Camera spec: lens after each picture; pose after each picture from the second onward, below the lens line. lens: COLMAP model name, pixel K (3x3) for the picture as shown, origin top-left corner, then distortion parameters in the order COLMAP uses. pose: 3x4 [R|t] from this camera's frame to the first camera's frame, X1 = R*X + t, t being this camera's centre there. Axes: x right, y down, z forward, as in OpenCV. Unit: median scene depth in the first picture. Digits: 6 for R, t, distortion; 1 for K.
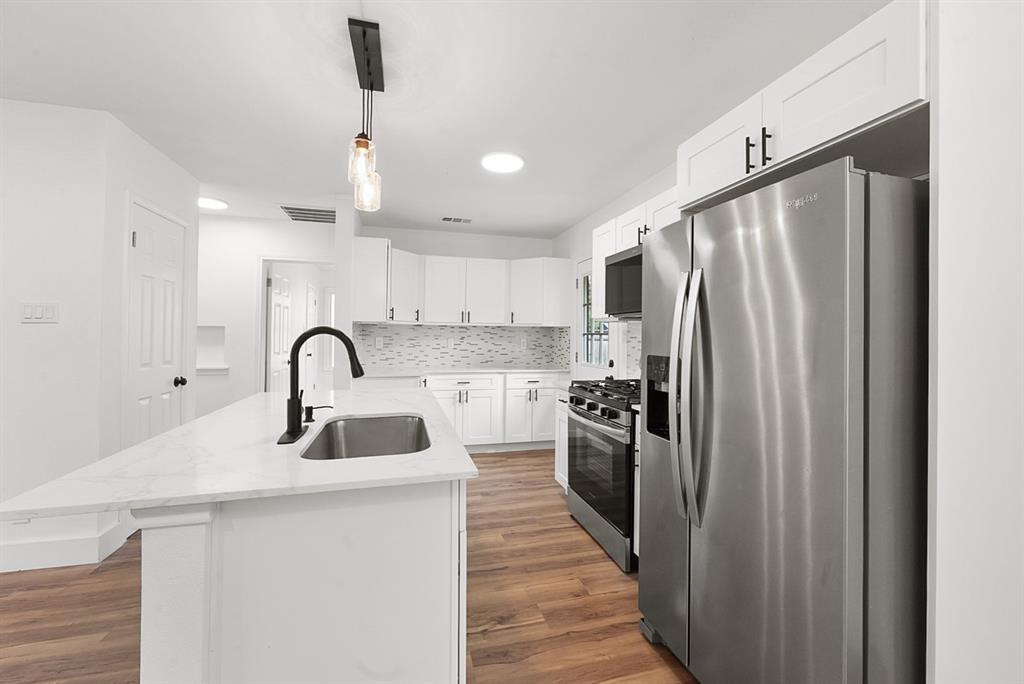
lens RADIAL K [[414.6, 0, 510.7], [0, 414.6, 332.9], [0, 0, 1]] dist [-0.000539, -0.000062]
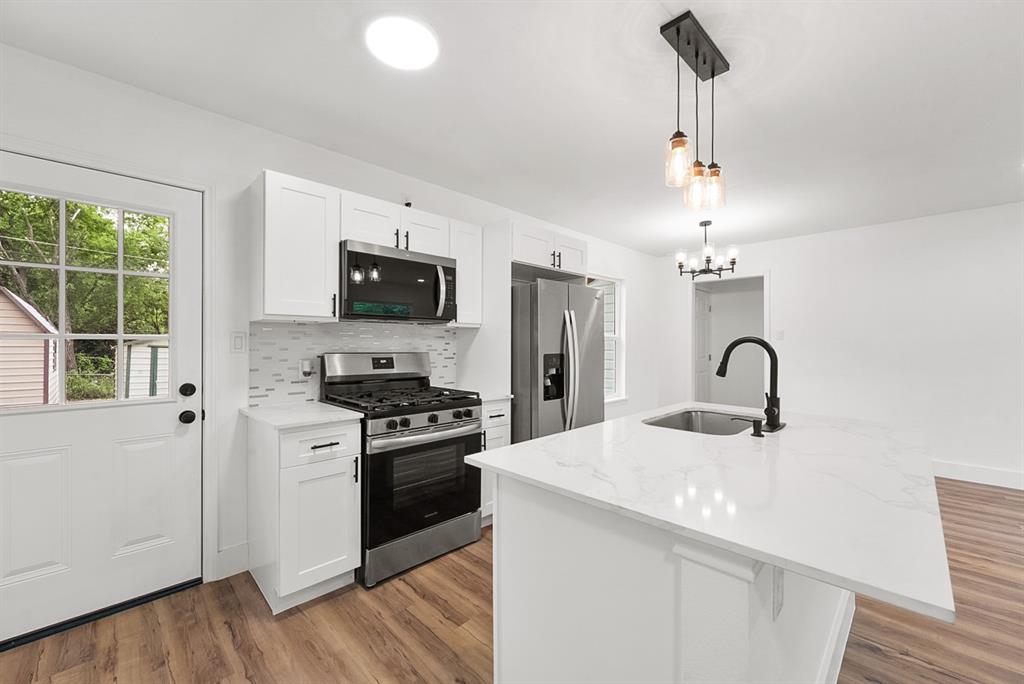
lens RADIAL K [[406.7, 0, 510.0], [0, 406.7, 342.1], [0, 0, 1]] dist [-0.000565, -0.000055]
pose [[-0.497507, -0.009799, 0.867405, -0.398440], [-0.013079, 0.999907, 0.003794, 0.000689], [-0.867361, -0.009457, -0.497589, 0.770407]]
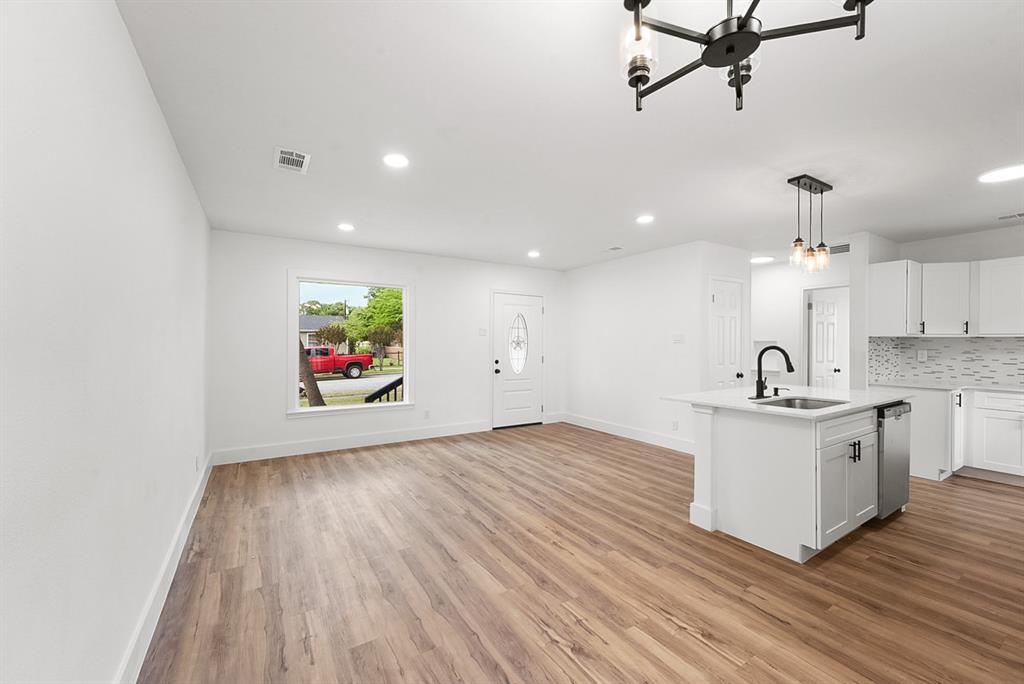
lens RADIAL K [[406.7, 0, 510.0], [0, 406.7, 342.1], [0, 0, 1]] dist [-0.000565, -0.000055]
pose [[0.297320, -0.008045, -0.954744, 0.357805], [0.006415, 0.999959, -0.006428, -0.009941], [0.954756, -0.004213, 0.297359, -0.272985]]
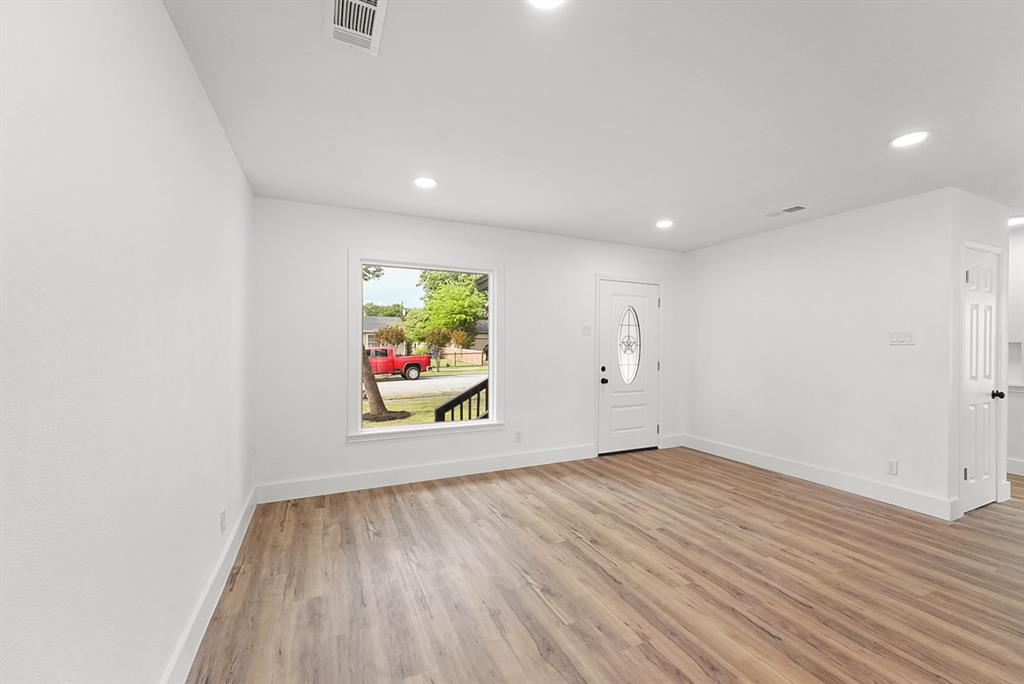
lens RADIAL K [[414.5, 0, 512.5], [0, 414.5, 345.8], [0, 0, 1]] dist [-0.001843, -0.000163]
pose [[0.175957, -0.001621, -0.984397, 0.045436], [0.004214, 0.999991, -0.000893, -0.013069], [0.984389, -0.003992, 0.175962, -0.334718]]
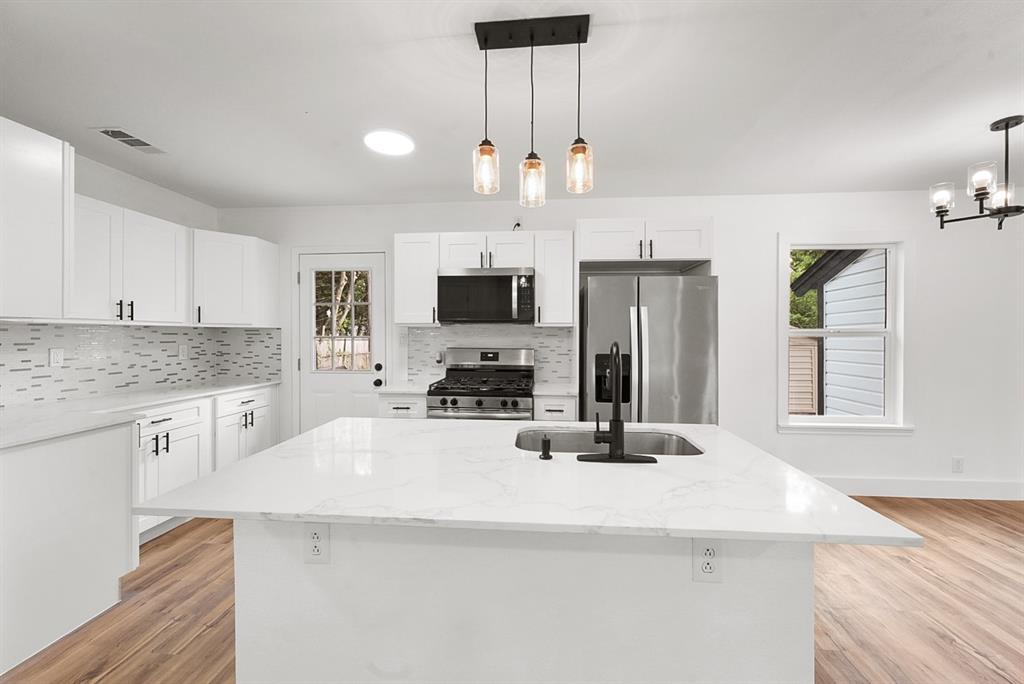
lens RADIAL K [[406.7, 0, 510.0], [0, 406.7, 342.1], [0, 0, 1]] dist [-0.000565, -0.000055]
pose [[0.334897, -0.025962, 0.941897, -0.498070], [-0.004199, 0.999569, 0.029045, -0.014067], [-0.942245, -0.013682, 0.334643, 0.318845]]
